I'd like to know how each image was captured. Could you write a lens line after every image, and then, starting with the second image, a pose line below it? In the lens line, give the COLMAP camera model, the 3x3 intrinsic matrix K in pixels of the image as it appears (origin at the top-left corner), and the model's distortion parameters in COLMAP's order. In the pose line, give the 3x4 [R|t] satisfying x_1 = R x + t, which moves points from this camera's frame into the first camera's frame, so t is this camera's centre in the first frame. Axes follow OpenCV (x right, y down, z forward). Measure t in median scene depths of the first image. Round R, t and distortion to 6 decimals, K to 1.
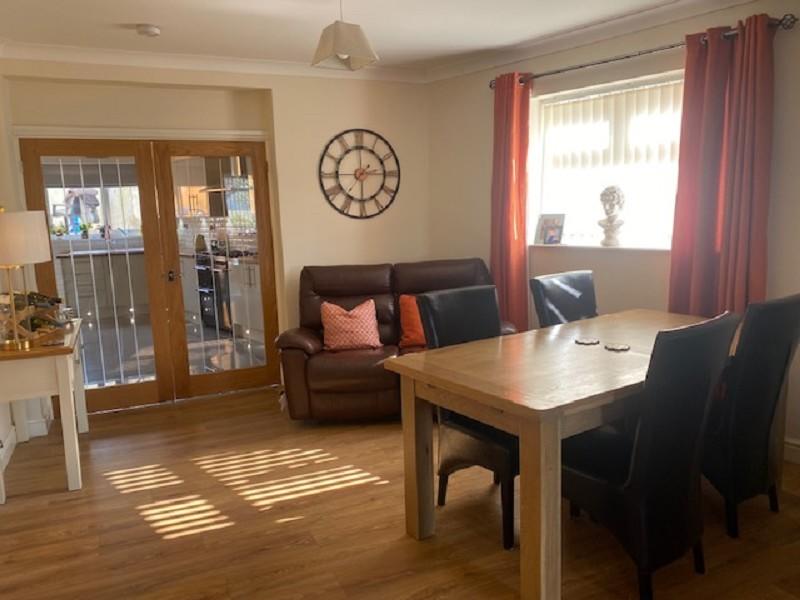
lens RADIAL K [[610.3, 0, 397.2], [0, 610.3, 304.8], [0, 0, 1]] dist [0.079712, -0.080814]
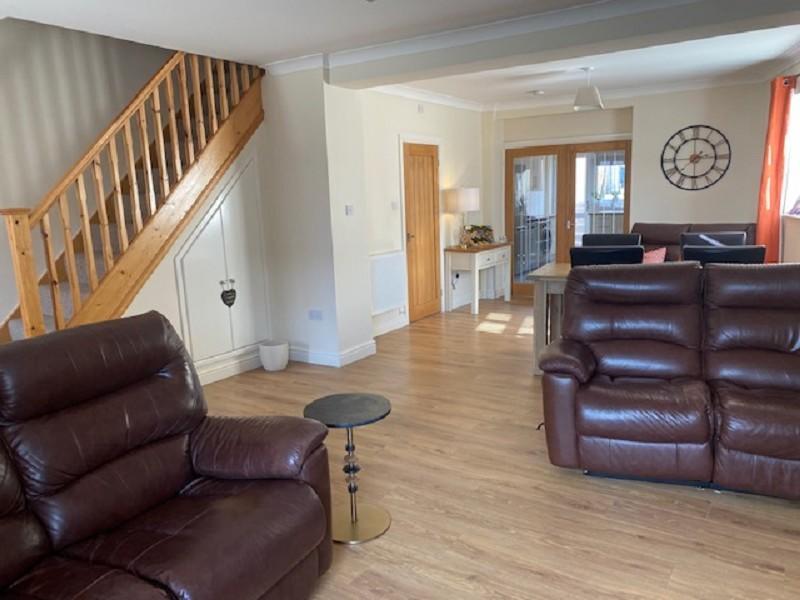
lens RADIAL K [[610.3, 0, 397.2], [0, 610.3, 304.8], [0, 0, 1]] dist [0.079712, -0.080814]
pose [[0.527310, 0.169705, -0.832553, 0.876821], [-0.124064, 0.984728, 0.122146, 0.023458], [0.840566, 0.038881, 0.540311, -0.317846]]
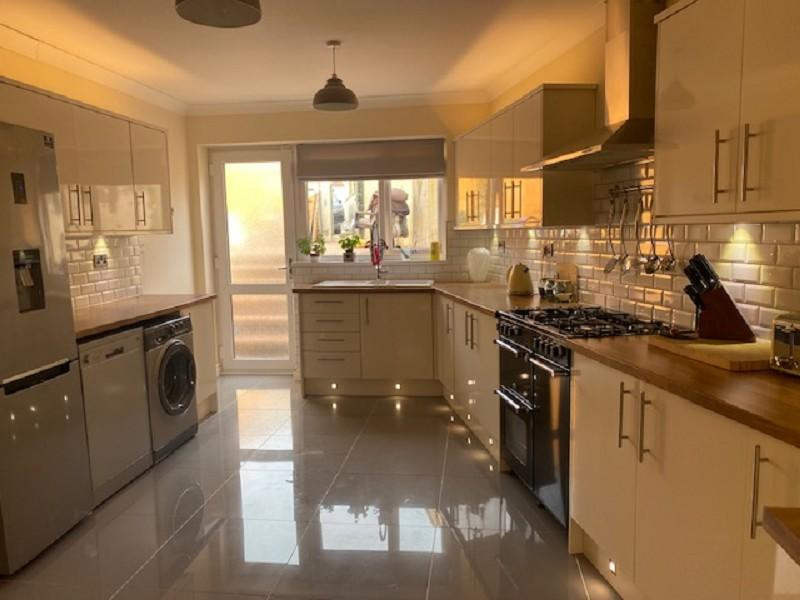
lens RADIAL K [[610.3, 0, 397.2], [0, 610.3, 304.8], [0, 0, 1]] dist [0.079712, -0.080814]
pose [[0.853180, 0.078445, -0.515685, -0.264865], [-0.090460, 0.995898, 0.001832, -0.129564], [0.513713, 0.045086, 0.856776, 0.935589]]
